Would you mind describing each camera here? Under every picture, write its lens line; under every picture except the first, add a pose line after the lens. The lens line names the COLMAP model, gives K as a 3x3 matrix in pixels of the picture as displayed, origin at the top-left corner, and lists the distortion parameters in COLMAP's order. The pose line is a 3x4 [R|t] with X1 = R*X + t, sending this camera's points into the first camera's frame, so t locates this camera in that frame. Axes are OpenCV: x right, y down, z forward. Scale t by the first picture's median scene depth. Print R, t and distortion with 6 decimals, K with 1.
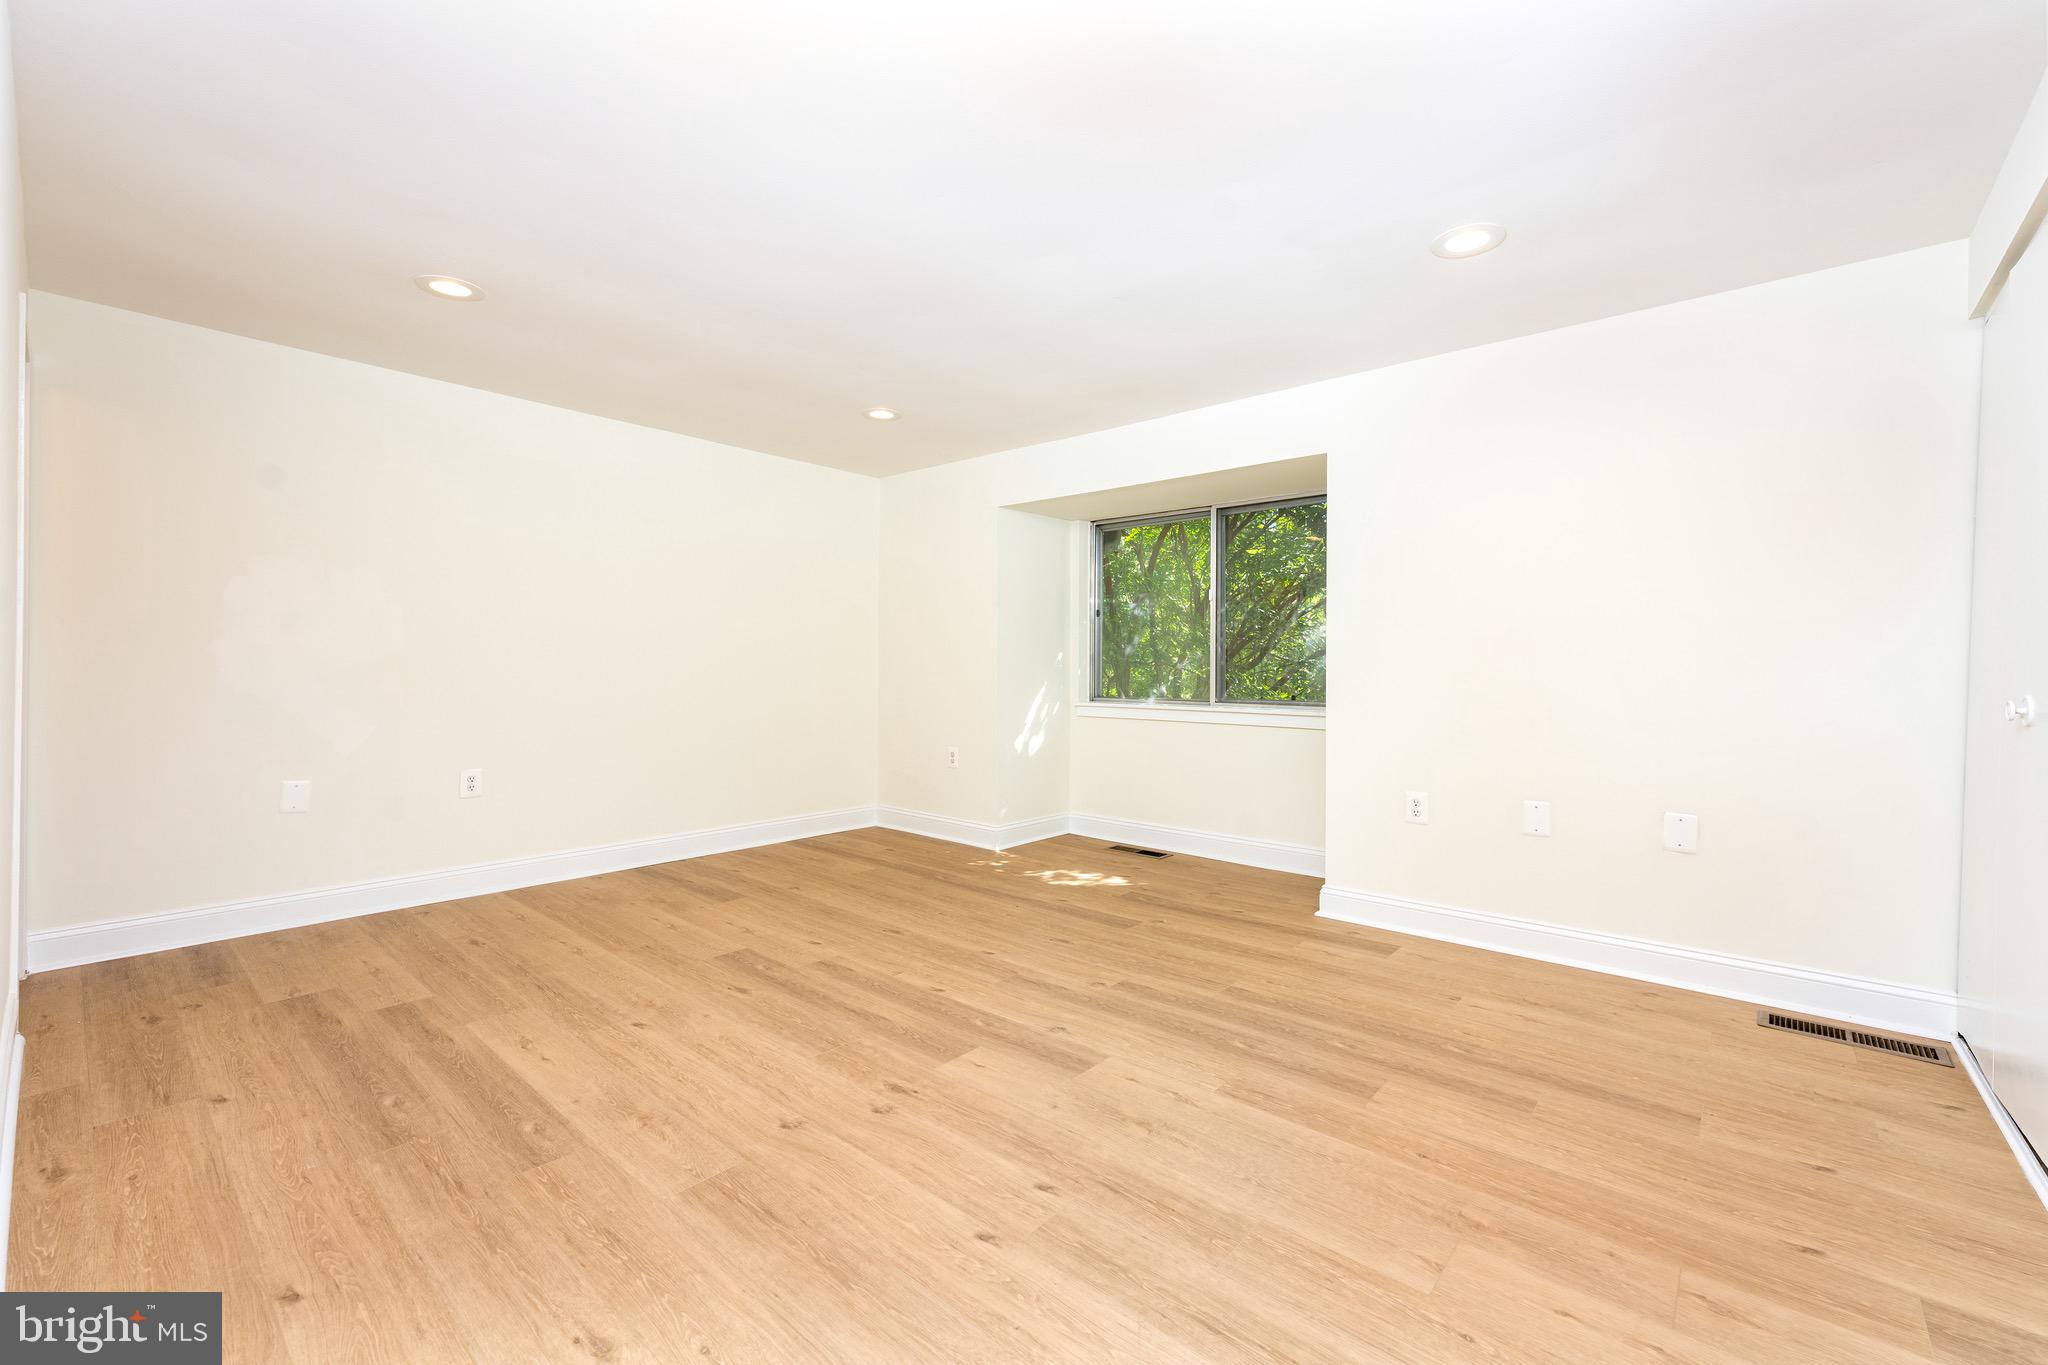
lens RADIAL K [[854.9, 0, 1030.1], [0, 854.9, 679.0], [0, 0, 1]] dist [0.000413, -0.000177]
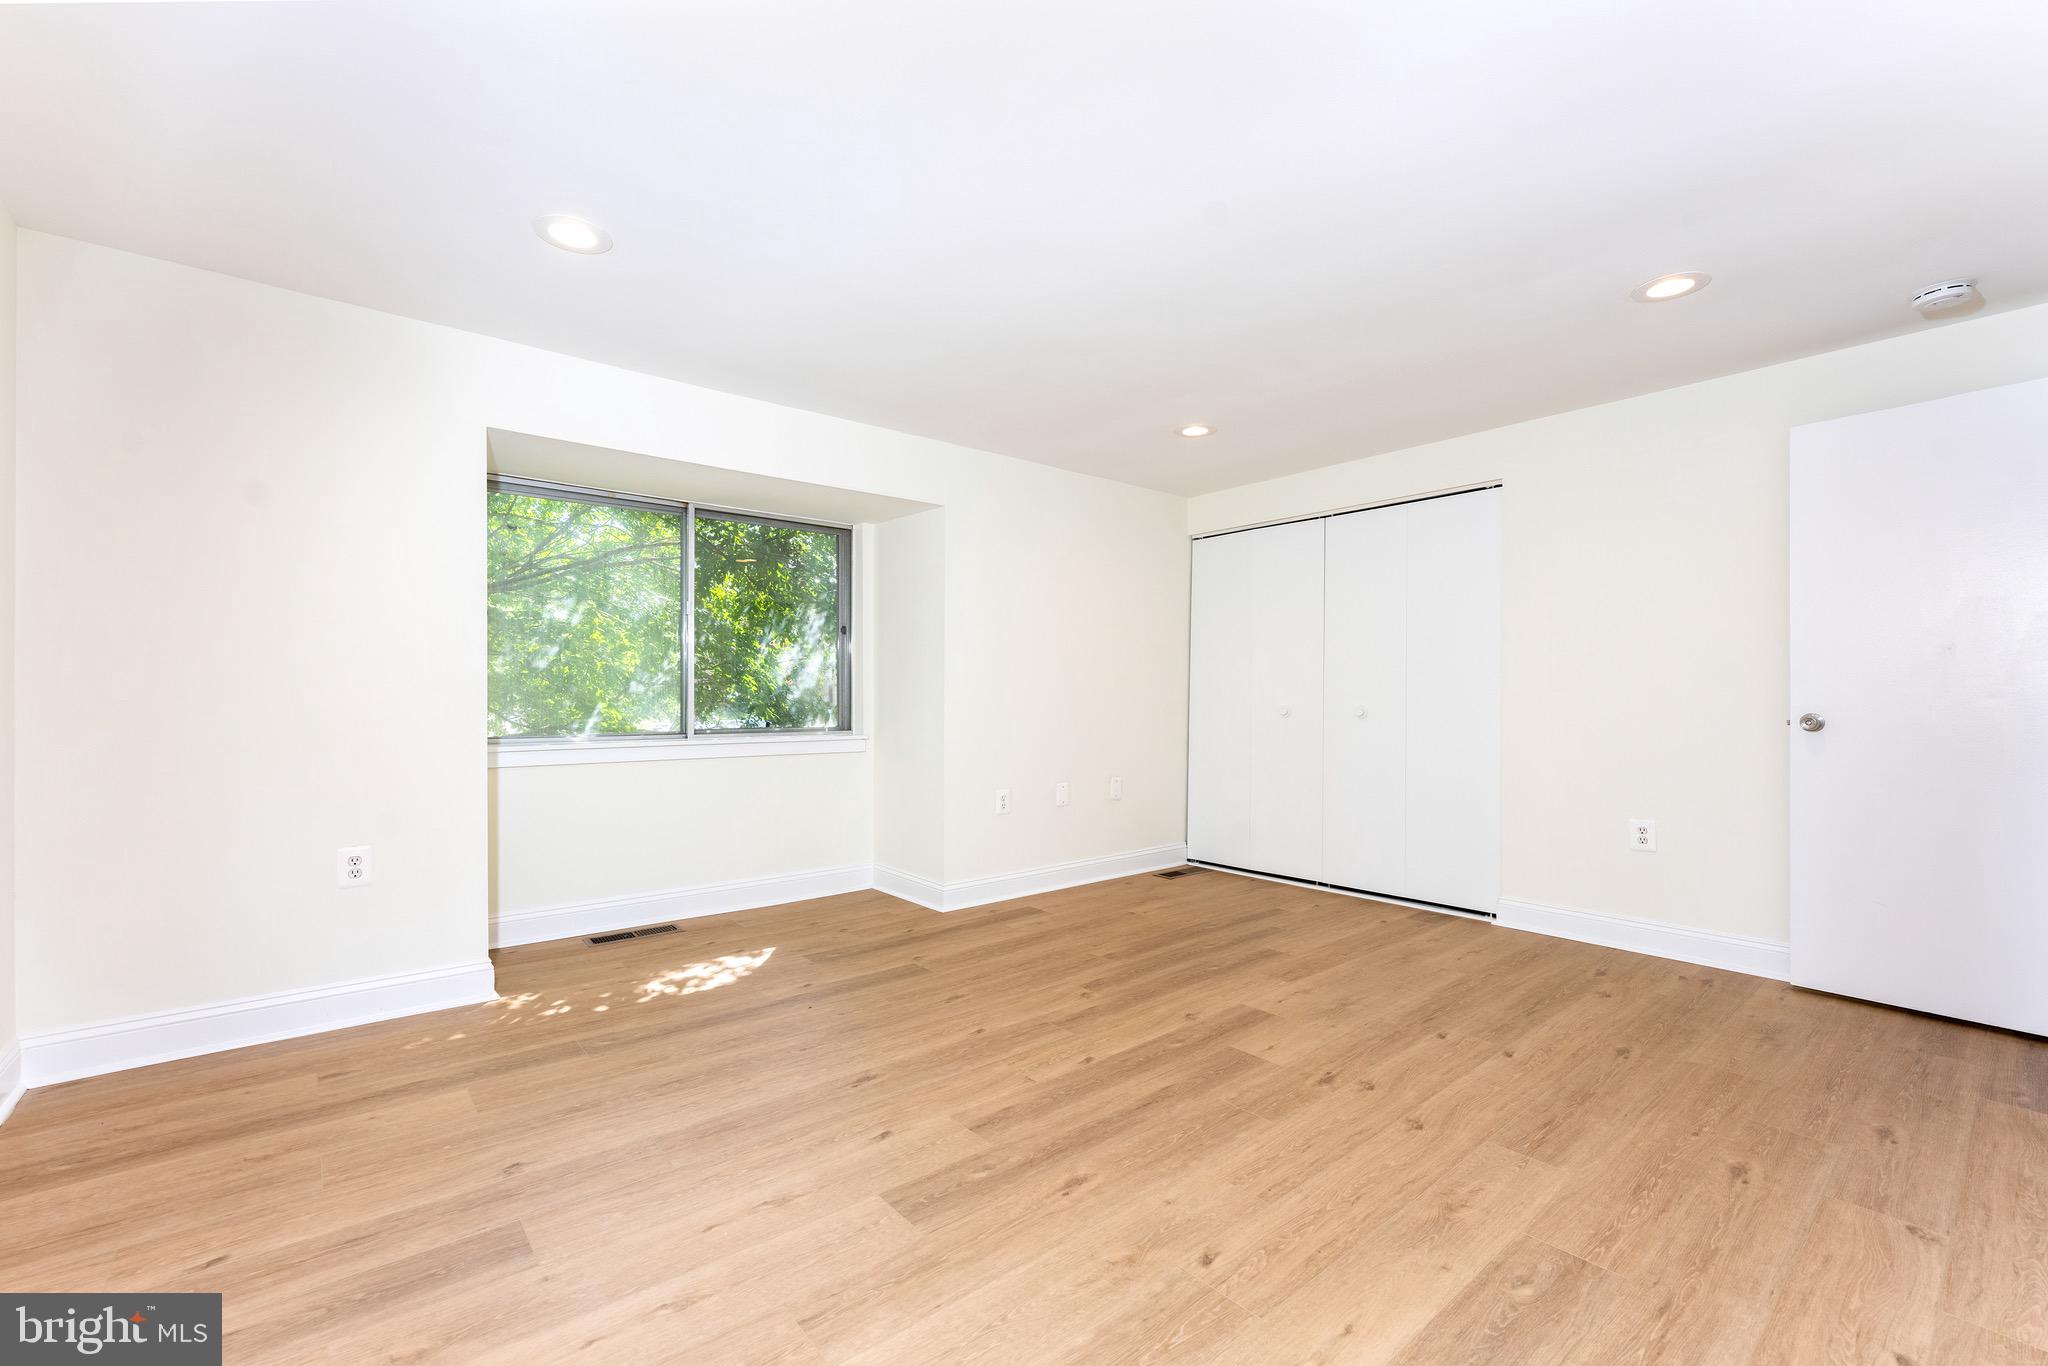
lens RADIAL K [[854.9, 0, 1030.1], [0, 854.9, 679.5], [0, 0, 1]] dist [0.000413, -0.000177]
pose [[0.149781, 0.012122, 0.988645, -1.064359], [0.011820, 0.999831, -0.014049, -0.020403], [-0.988649, 0.013790, 0.149612, 0.982472]]
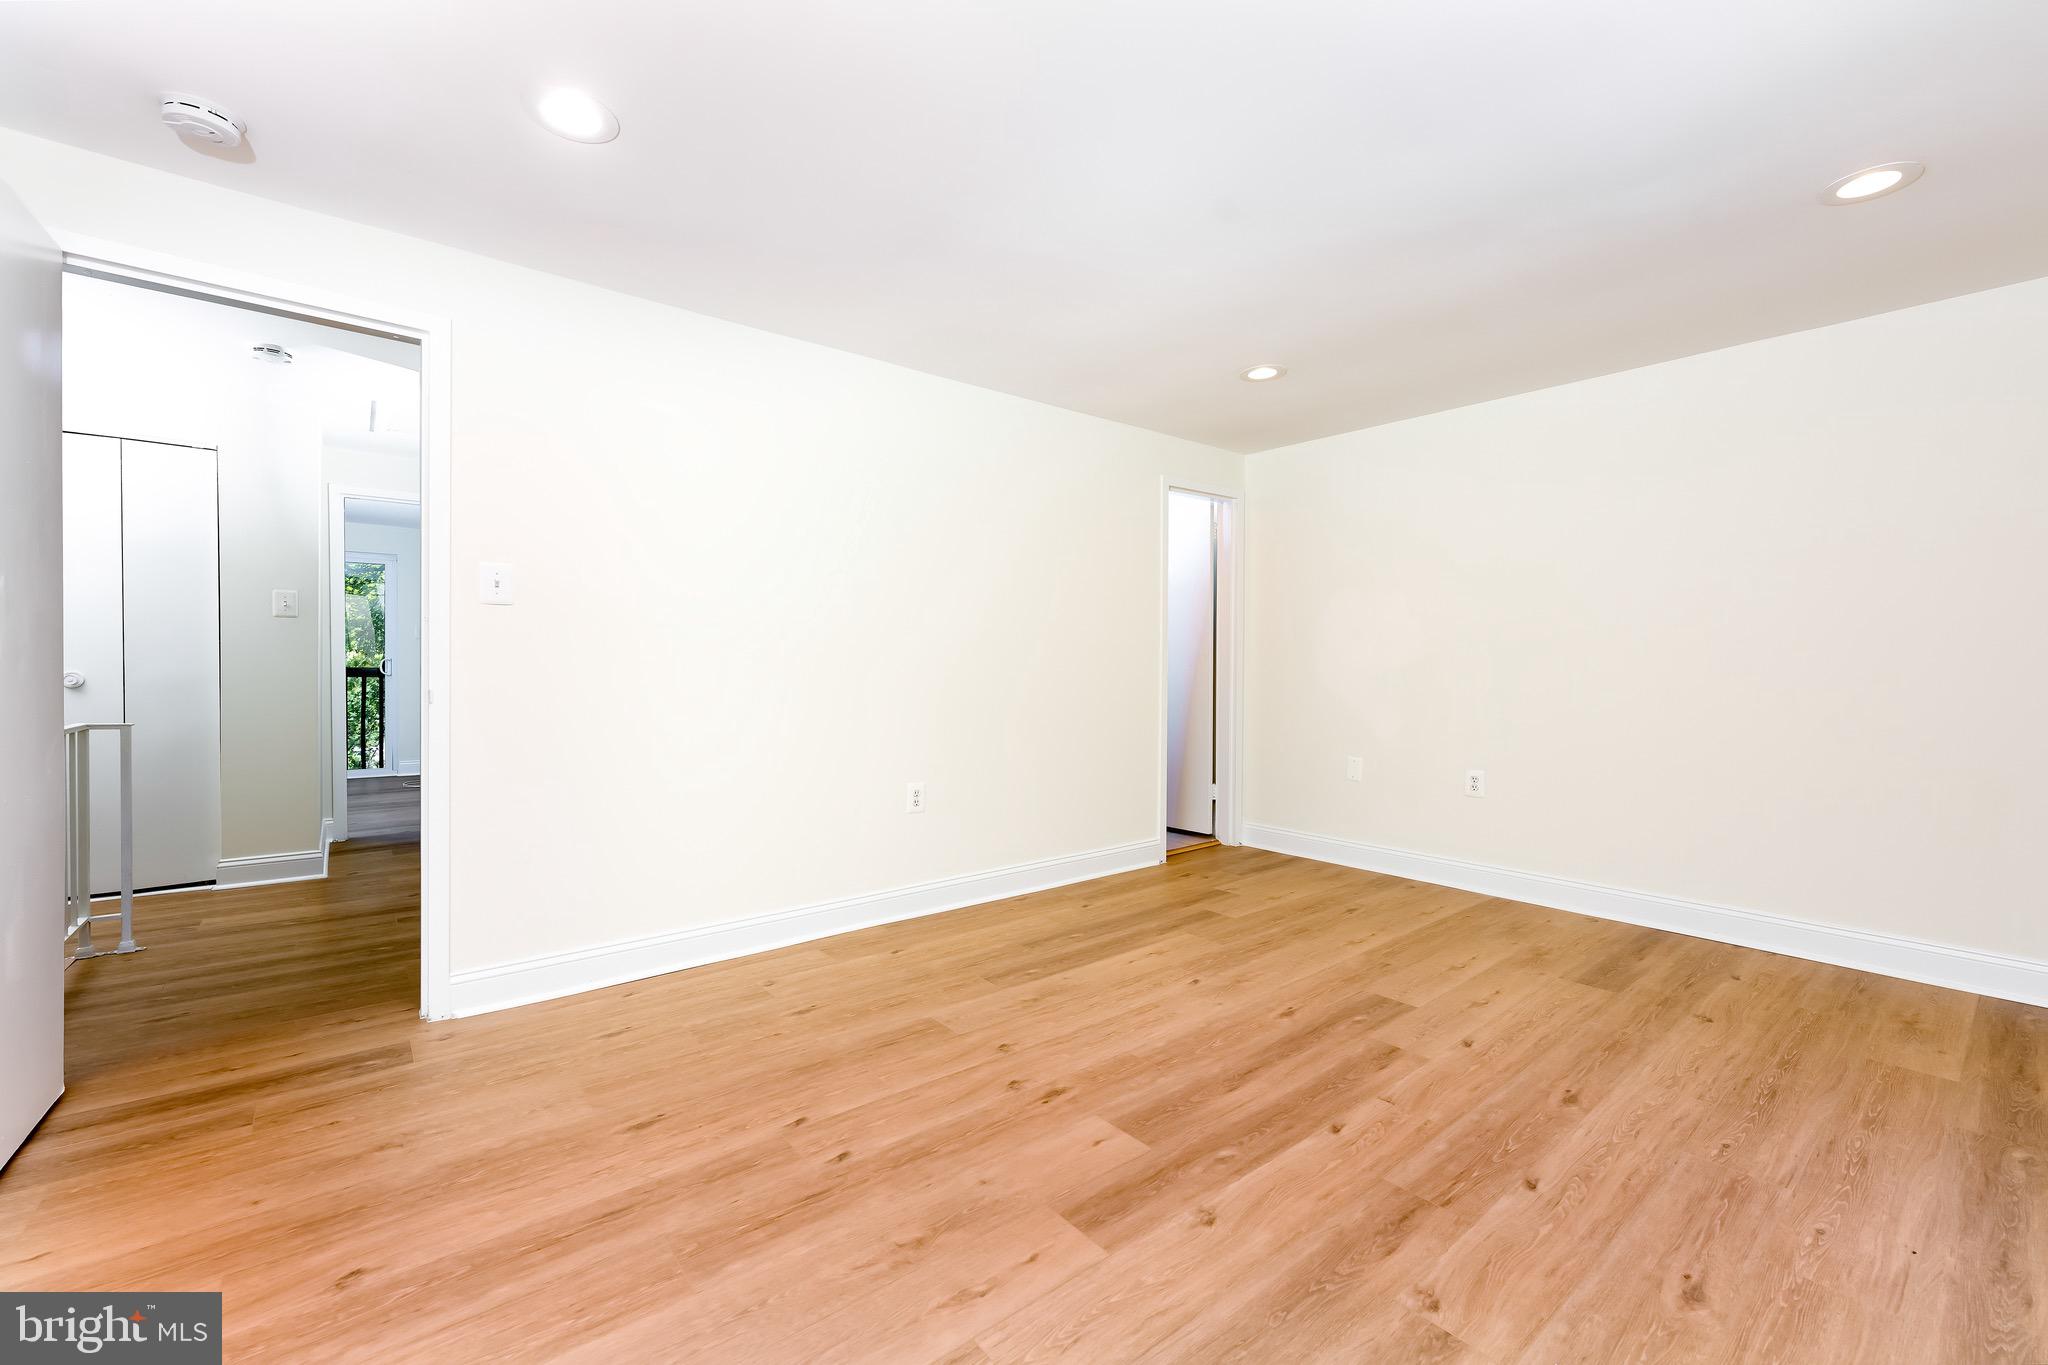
lens RADIAL K [[834.6, 0, 1016.1], [0, 834.6, 680.2], [0, 0, 1]] dist [-0.005305, -0.000034]
pose [[-0.183078, 0.009629, -0.983051, 0.652561], [-0.020039, 0.999708, 0.013524, -0.010401], [0.982894, 0.022175, -0.182831, 0.915275]]
